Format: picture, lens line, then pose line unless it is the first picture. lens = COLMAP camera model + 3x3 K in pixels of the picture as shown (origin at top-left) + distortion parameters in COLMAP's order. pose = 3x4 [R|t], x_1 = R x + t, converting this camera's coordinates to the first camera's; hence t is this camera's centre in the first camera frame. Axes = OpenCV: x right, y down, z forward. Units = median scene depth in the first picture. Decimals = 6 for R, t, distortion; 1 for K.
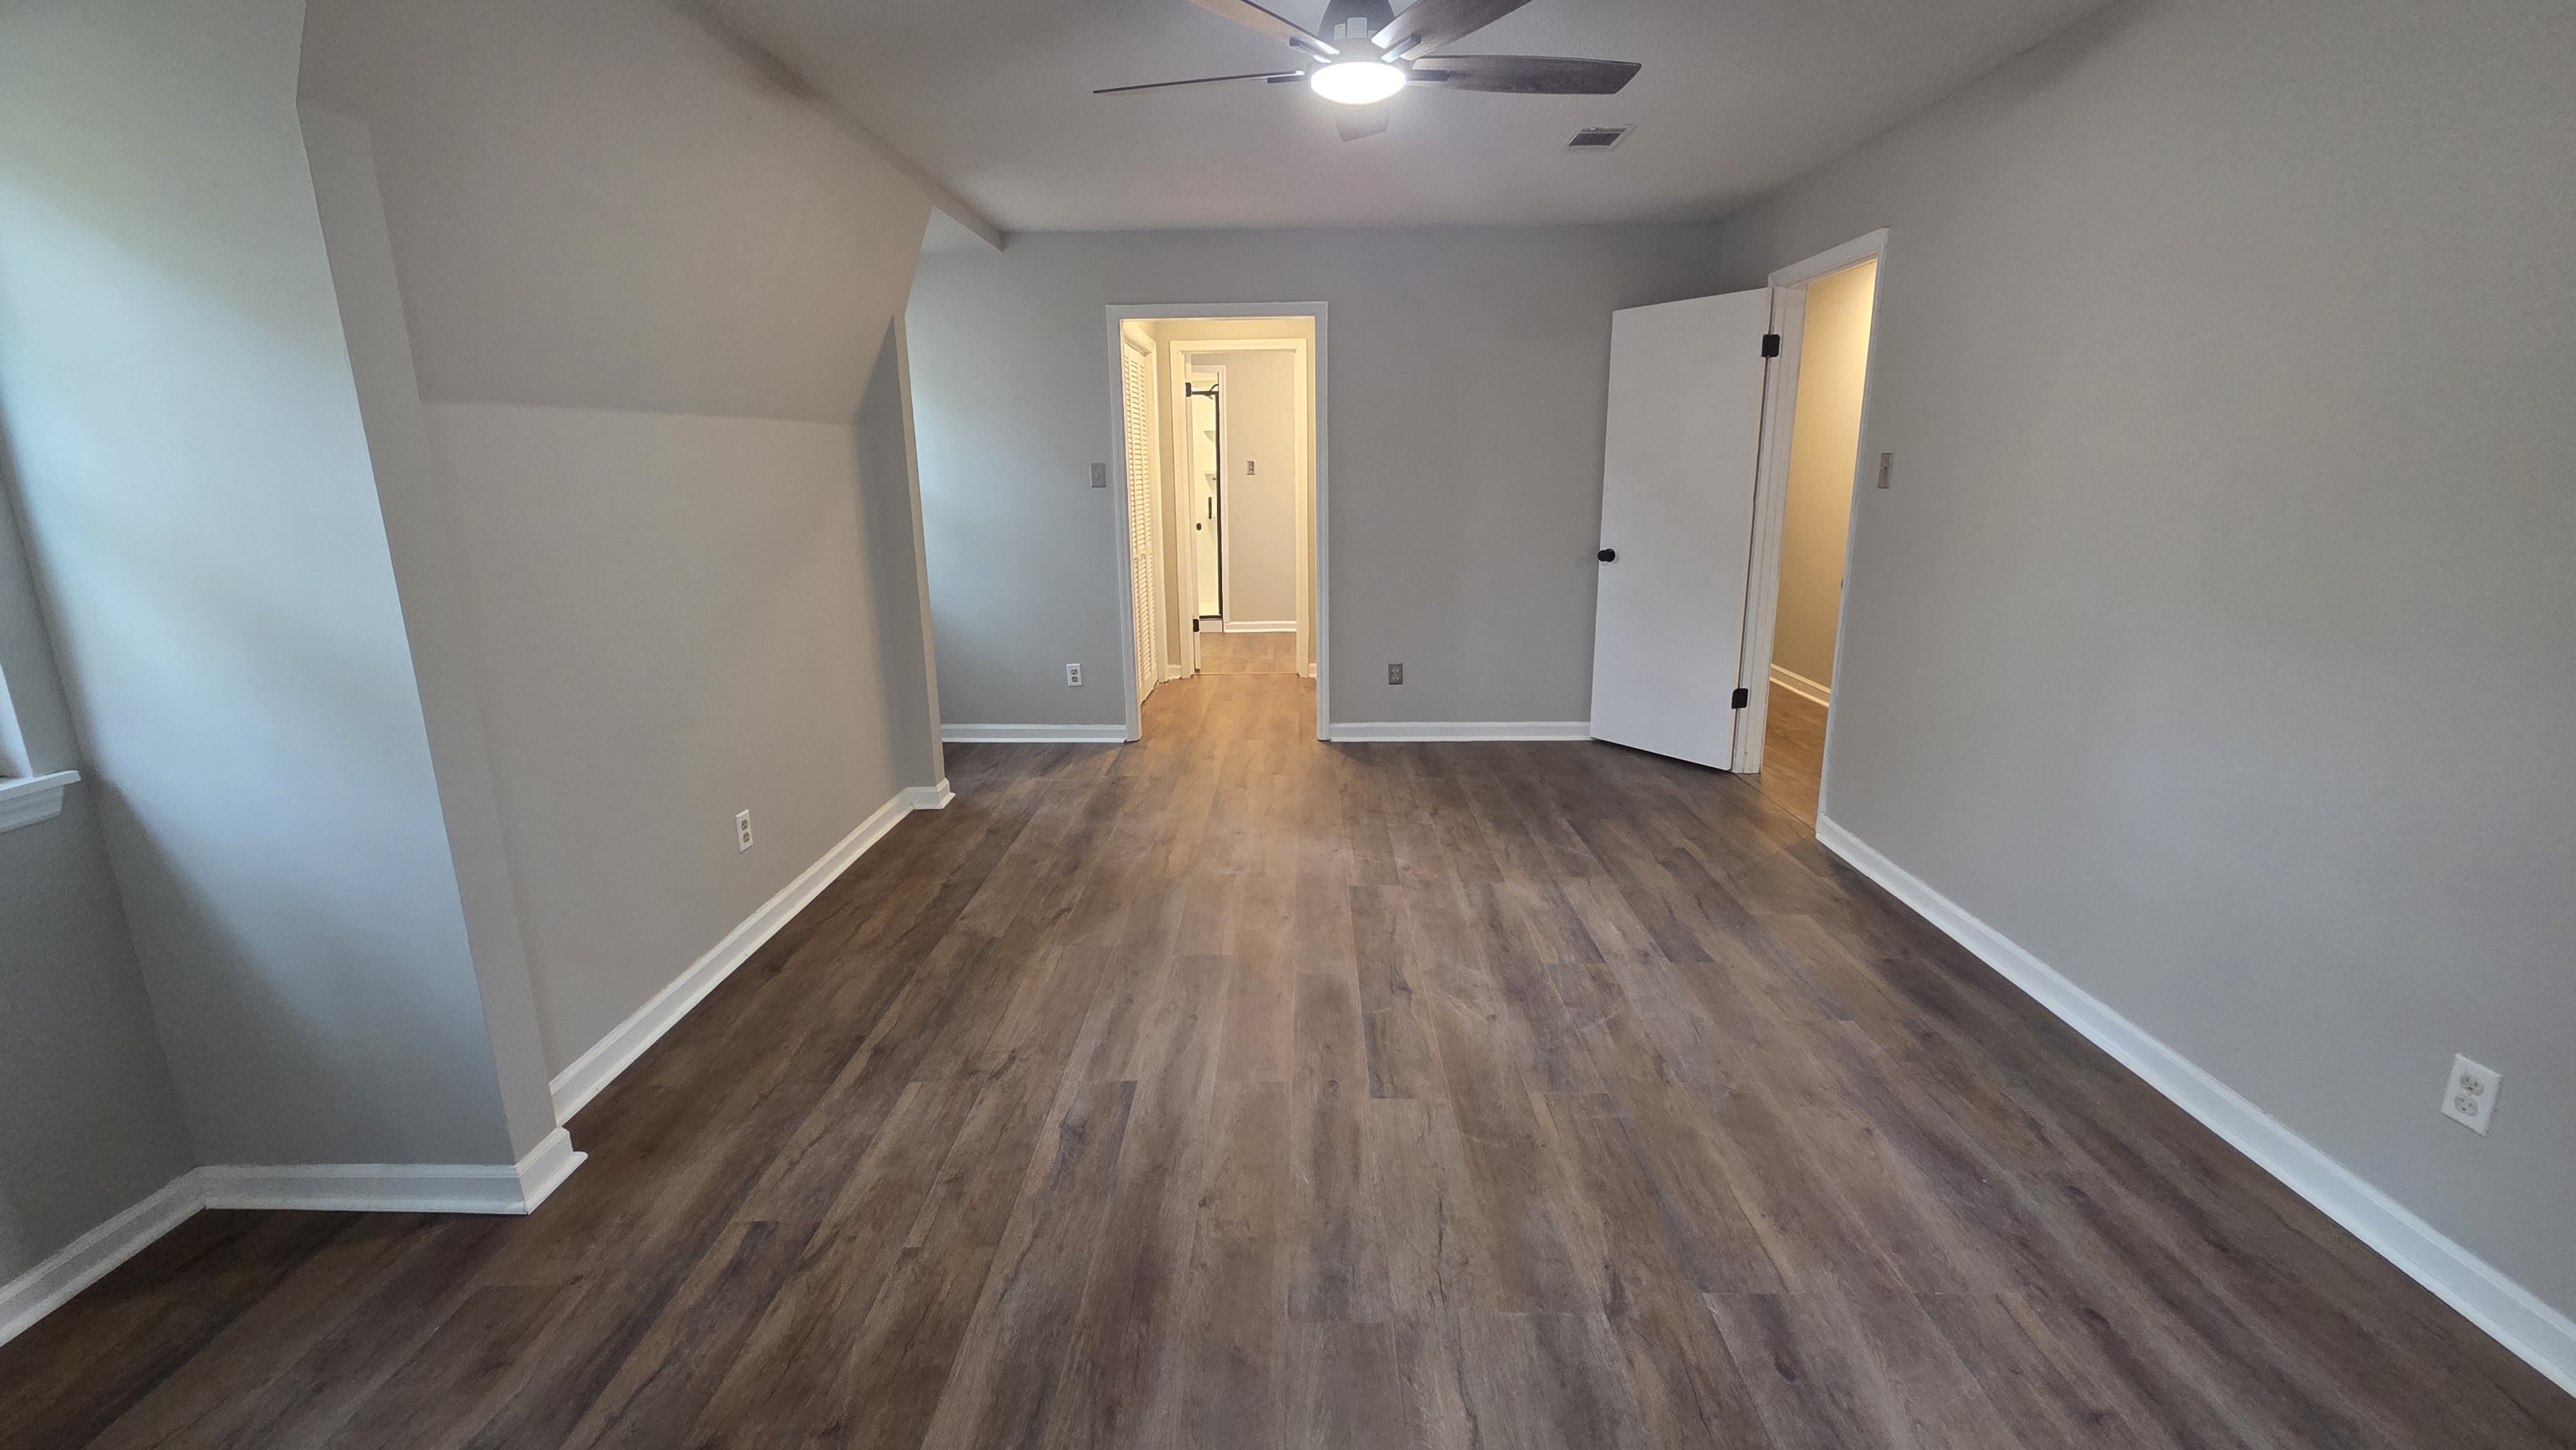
lens RADIAL K [[1041.6, 0, 1283.4], [0, 1041.6, 712.6], [0, 0, 1]] dist [0.000648, -0.000186]
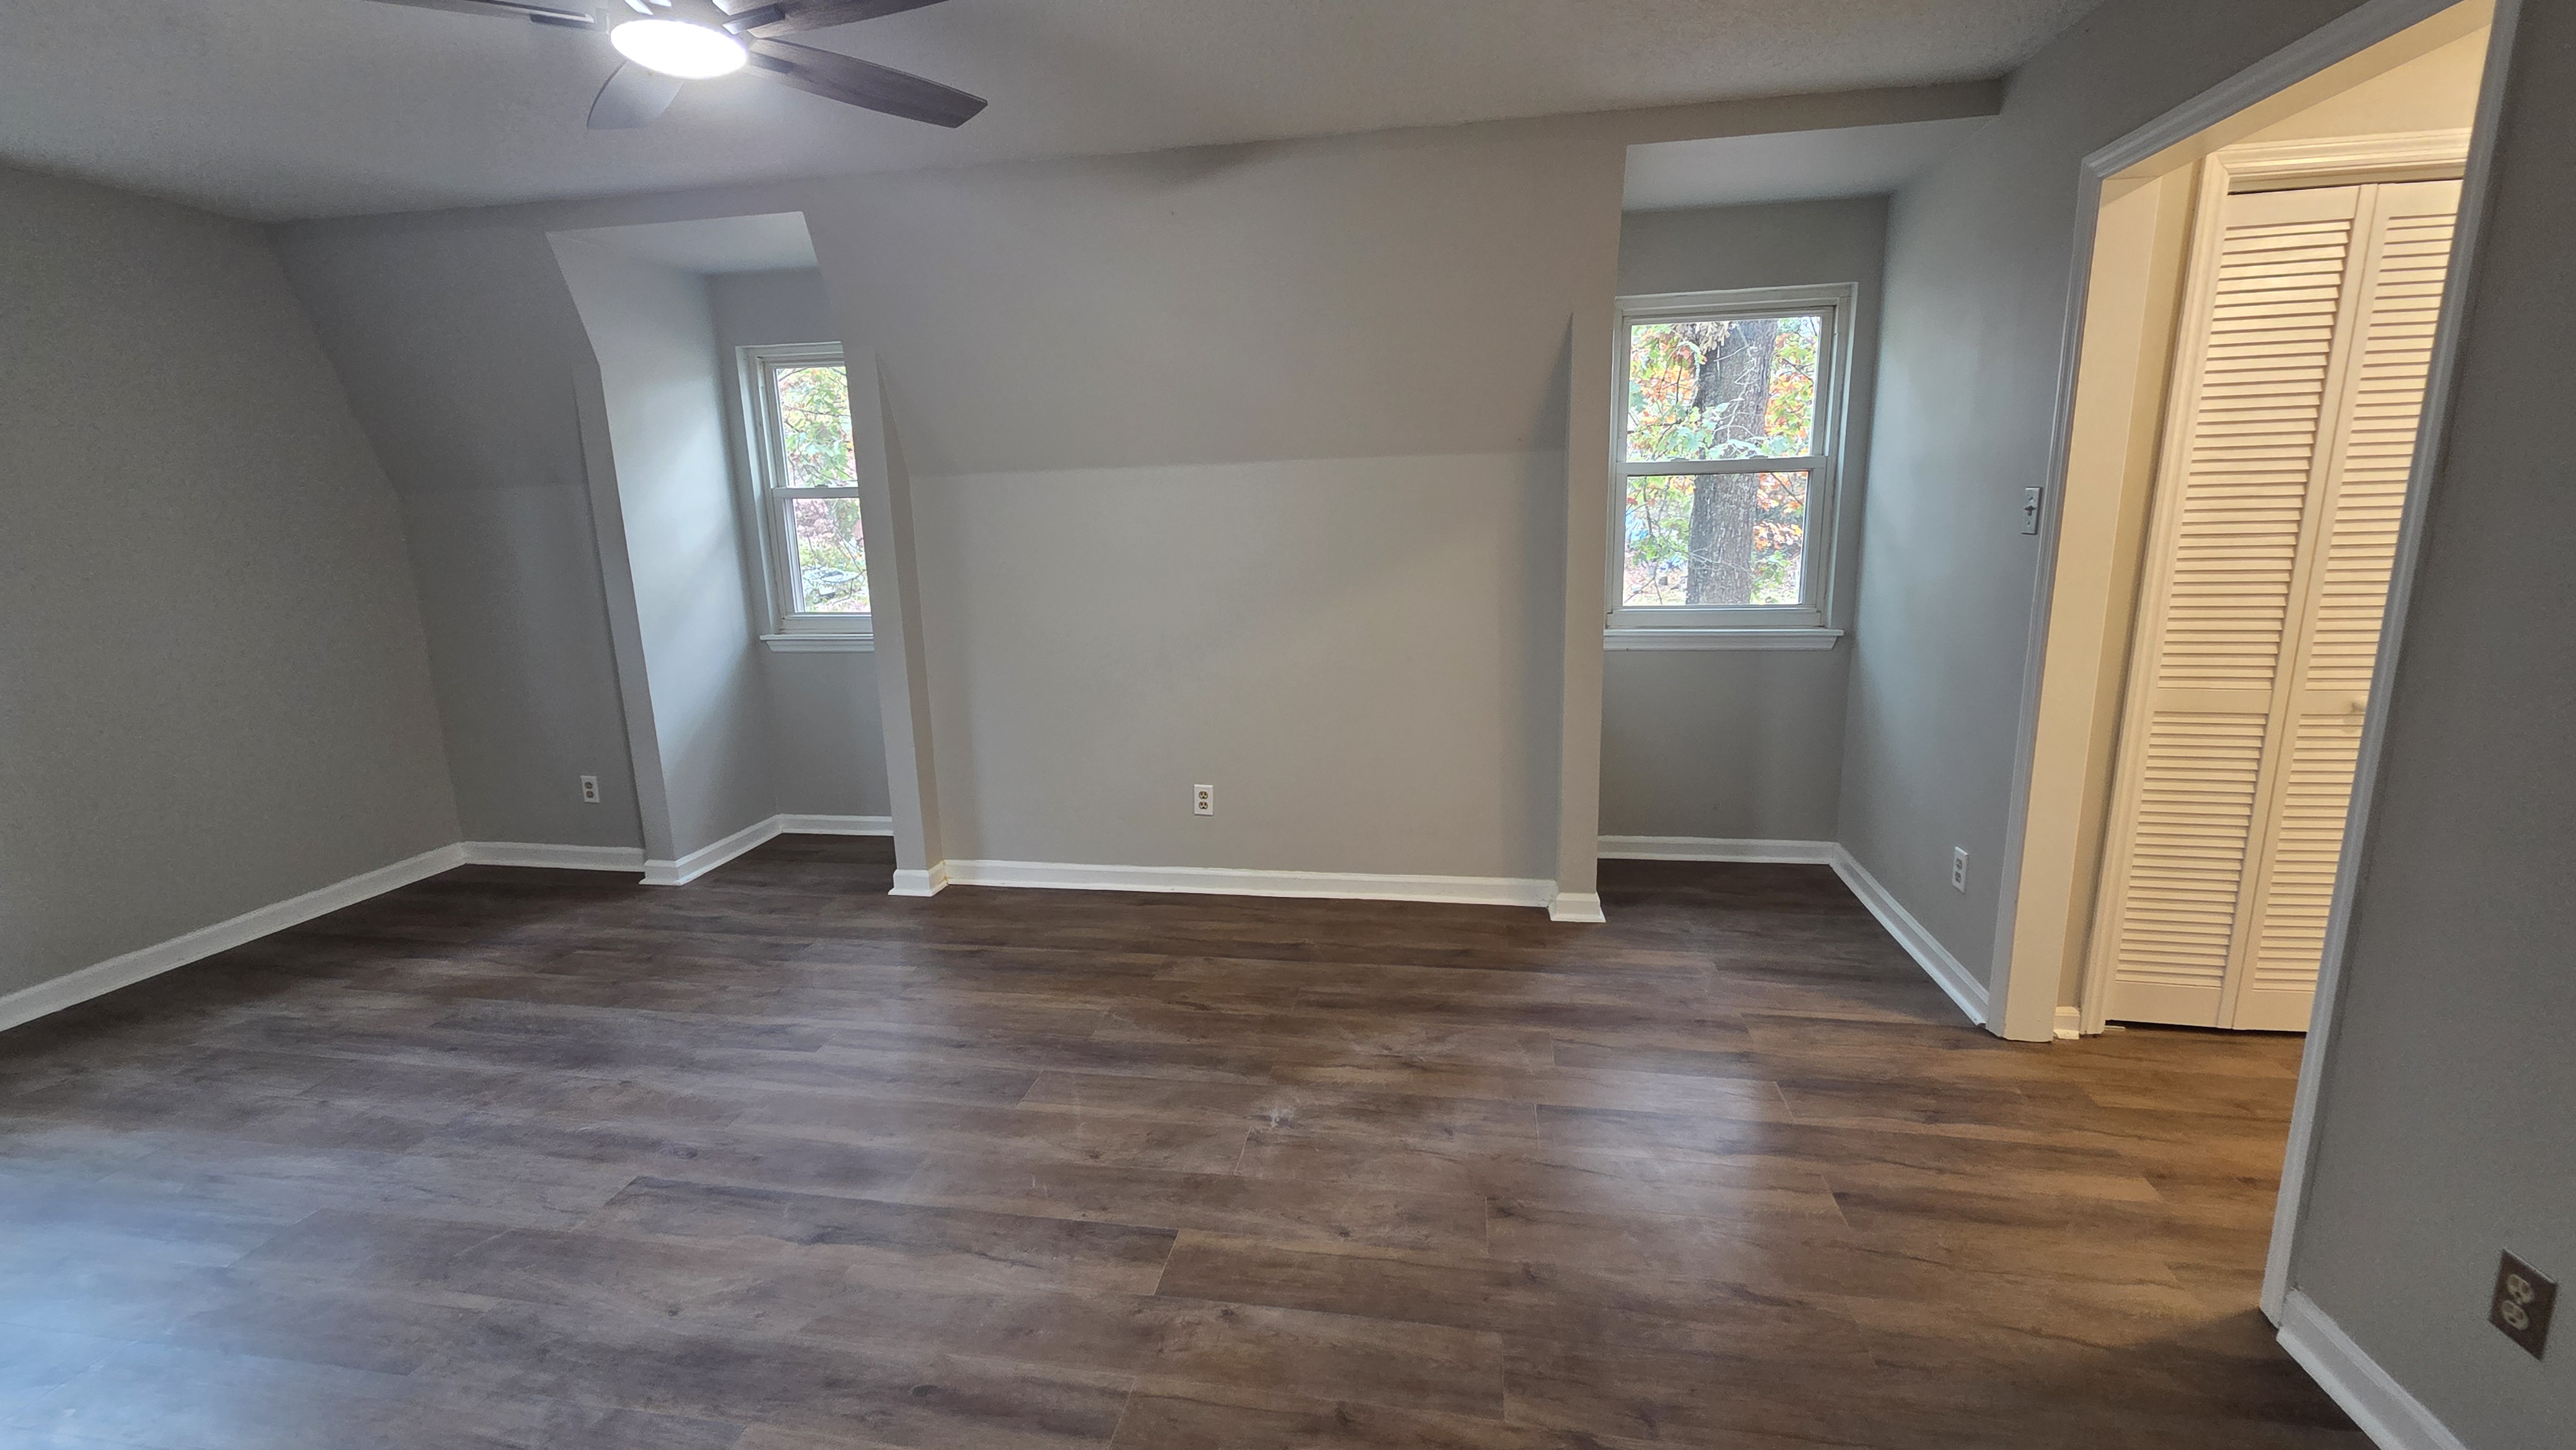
lens RADIAL K [[1056.3, 0, 1287.1], [0, 1056.3, 714.8], [0, 0, 1]] dist [0.003715, -0.000075]
pose [[-0.151519, 0.213895, -0.965034, 0.691642], [-0.204920, 0.948298, 0.242360, -0.324519], [0.966980, 0.234477, -0.099854, 1.284362]]
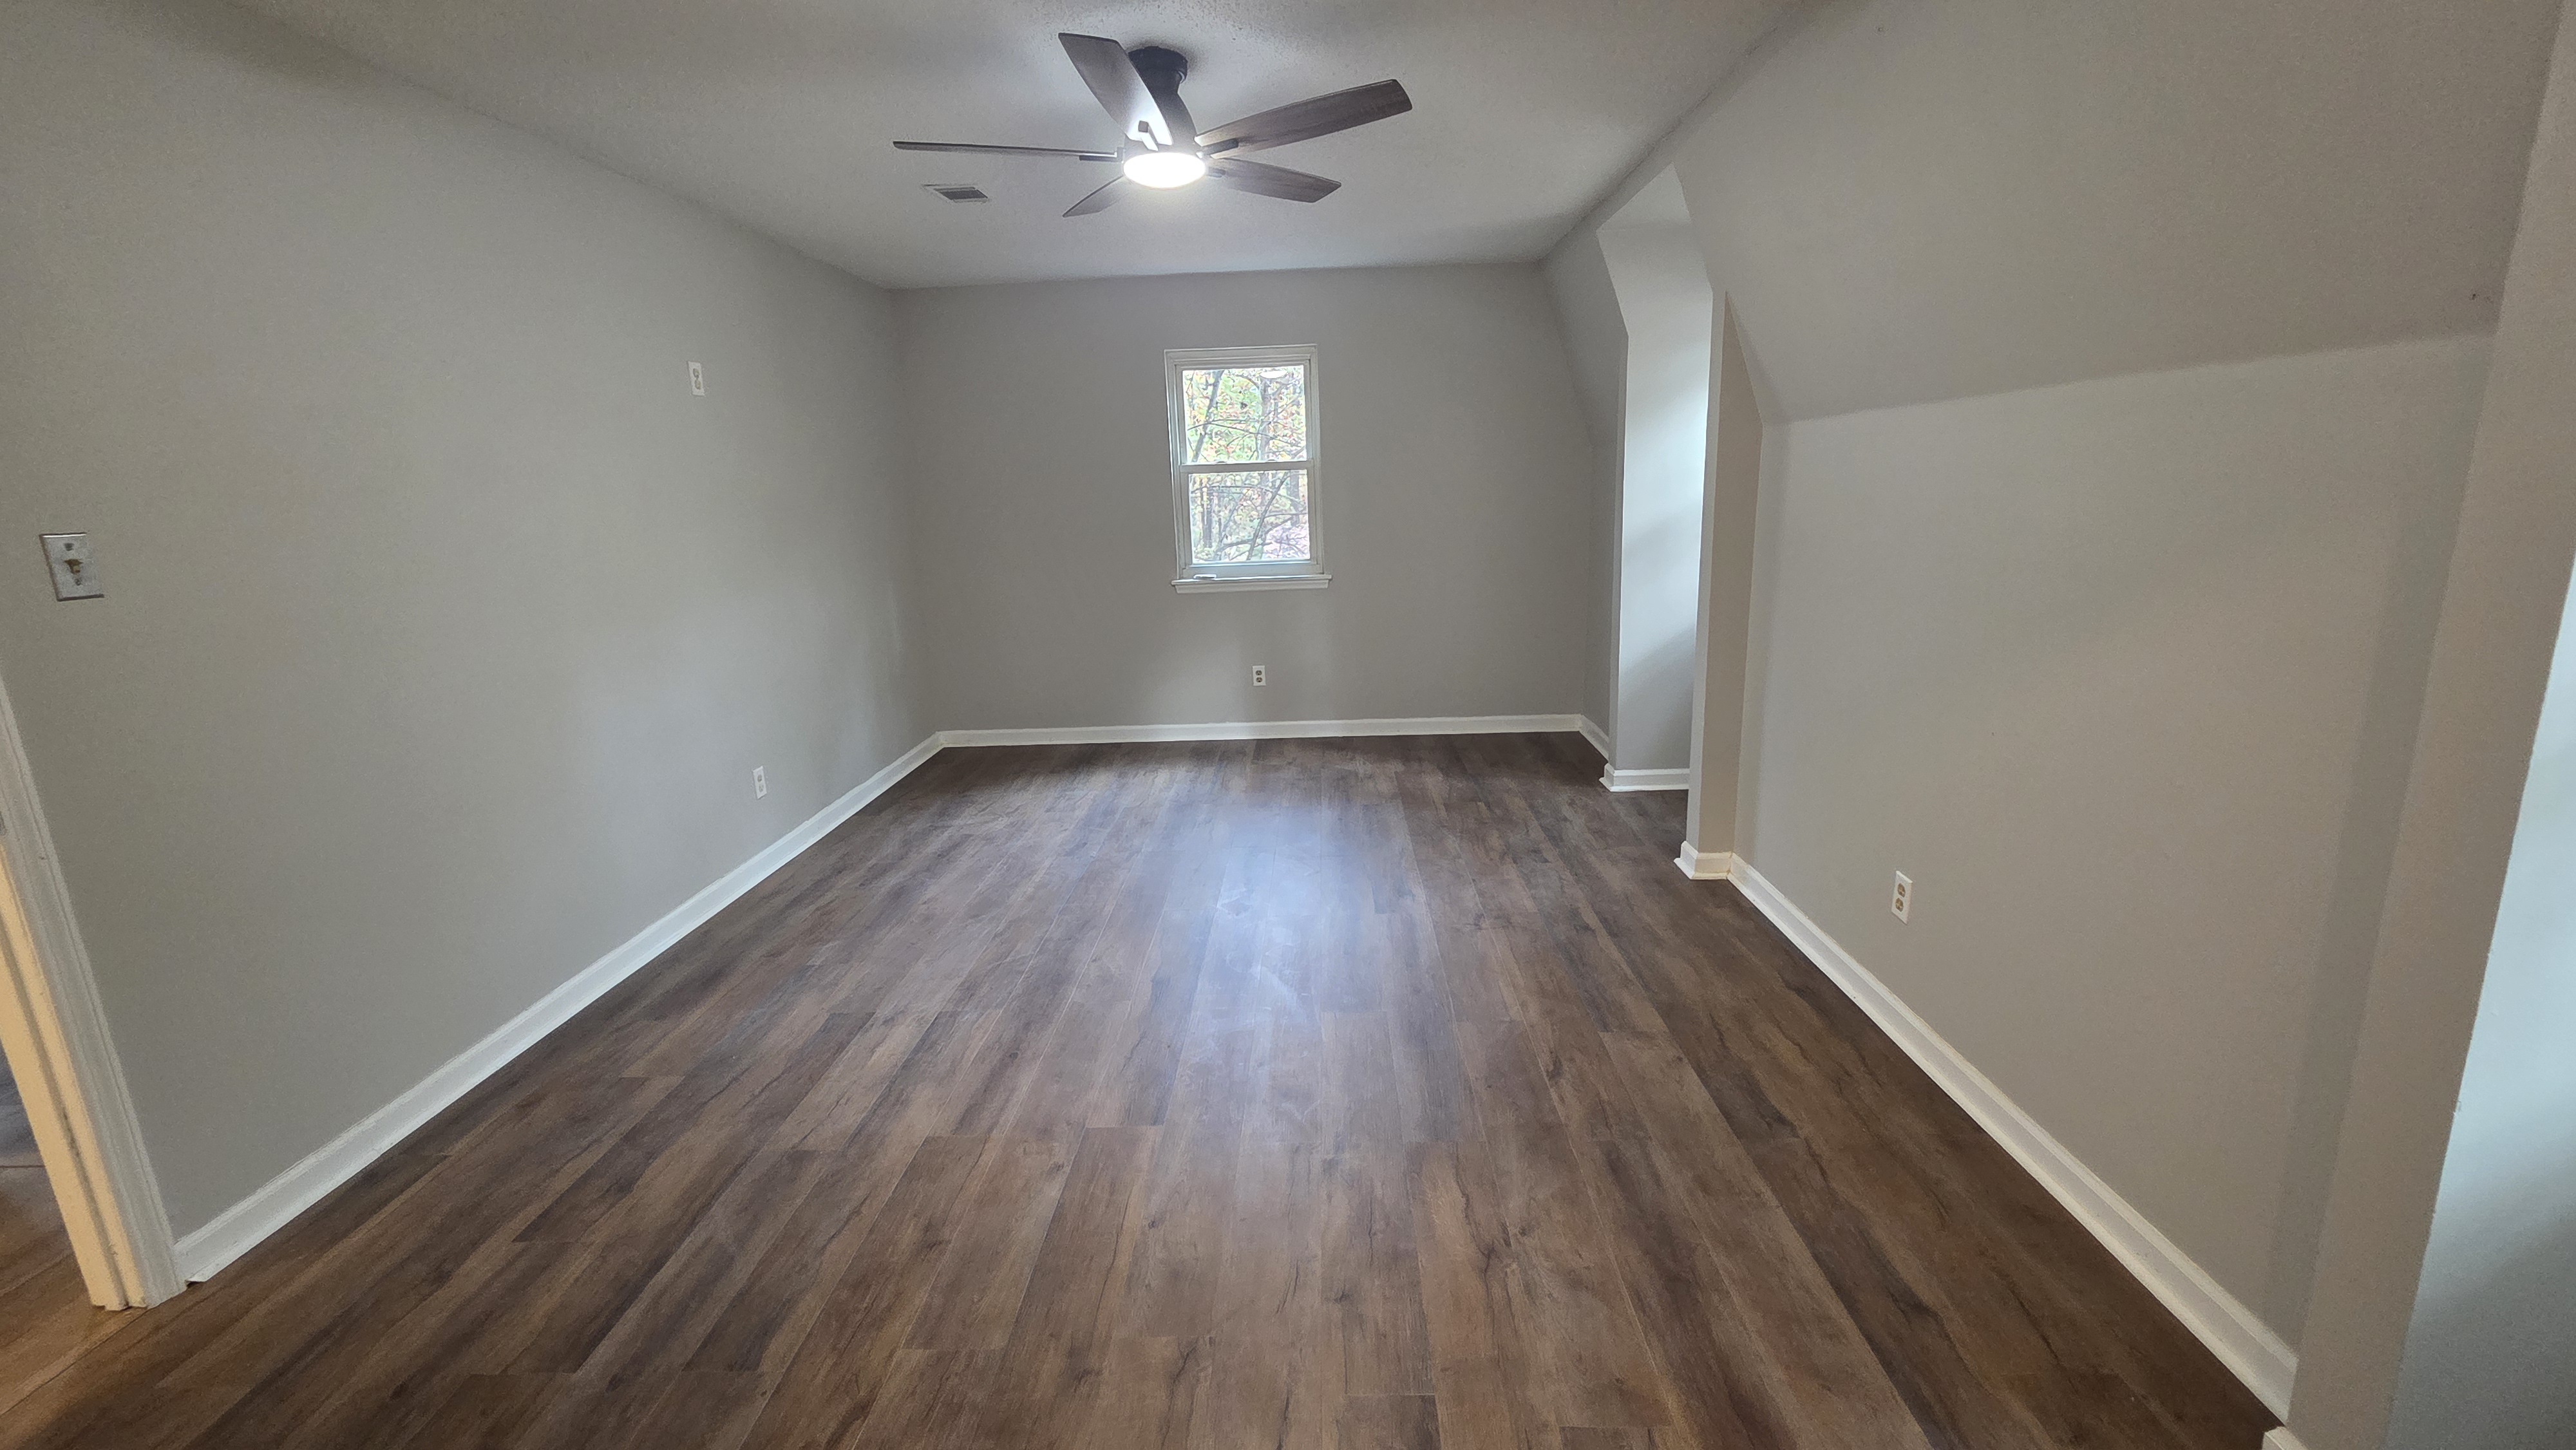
lens RADIAL K [[1056.3, 0, 1287.1], [0, 1056.3, 714.8], [0, 0, 1]] dist [0.003715, -0.000075]
pose [[-0.998756, 0.043827, 0.023805, -0.055009], [0.049836, 0.895644, 0.441971, -0.449138], [-0.001950, 0.442608, -0.896713, 1.824856]]
